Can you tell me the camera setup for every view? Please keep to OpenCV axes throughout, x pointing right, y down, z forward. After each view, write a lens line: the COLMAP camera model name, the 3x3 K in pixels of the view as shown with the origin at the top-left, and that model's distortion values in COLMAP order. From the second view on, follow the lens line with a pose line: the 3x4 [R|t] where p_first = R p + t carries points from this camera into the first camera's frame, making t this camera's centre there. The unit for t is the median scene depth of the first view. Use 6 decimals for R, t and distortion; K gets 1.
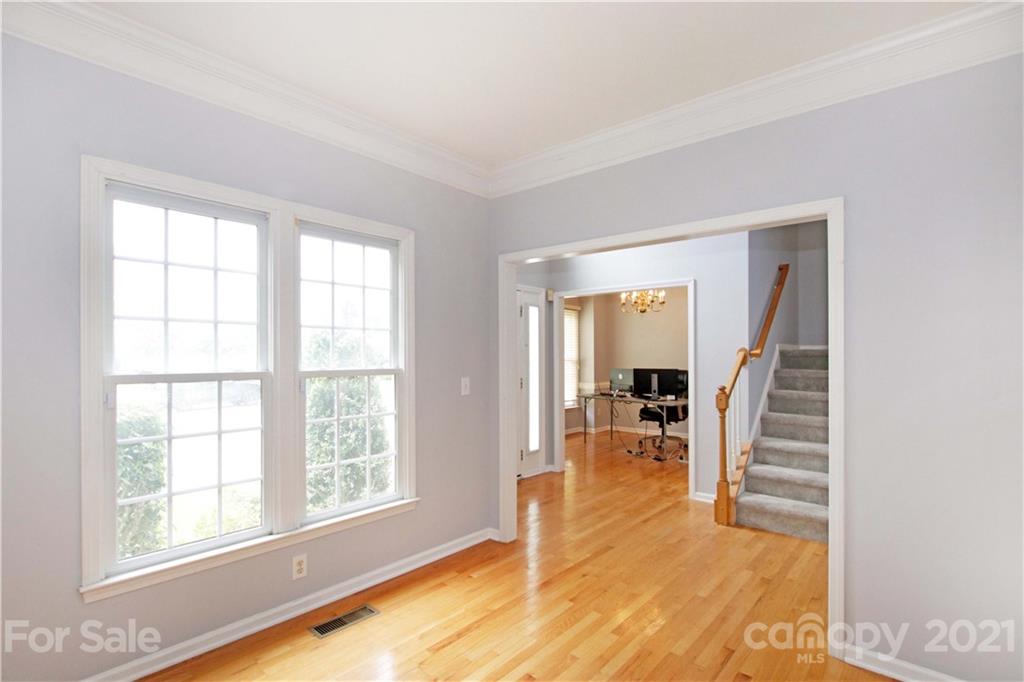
lens RADIAL K [[489.2, 0, 491.3], [0, 489.2, 364.9], [0, 0, 1]] dist [-0.002884, -0.000563]
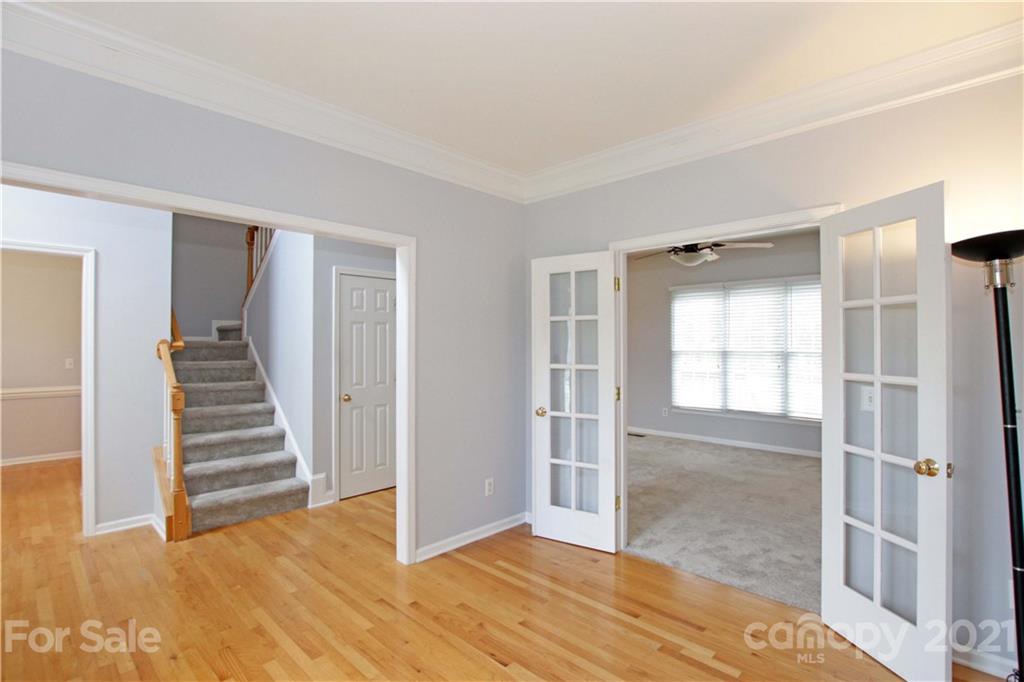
lens RADIAL K [[490.0, 0, 514.7], [0, 490.0, 345.3], [0, 0, 1]] dist [-0.002953, -0.000493]
pose [[0.041554, 0.002323, 0.999134, -0.396114], [0.019396, 0.999807, -0.003131, -0.010843], [-0.998948, 0.019510, 0.041501, 0.363456]]
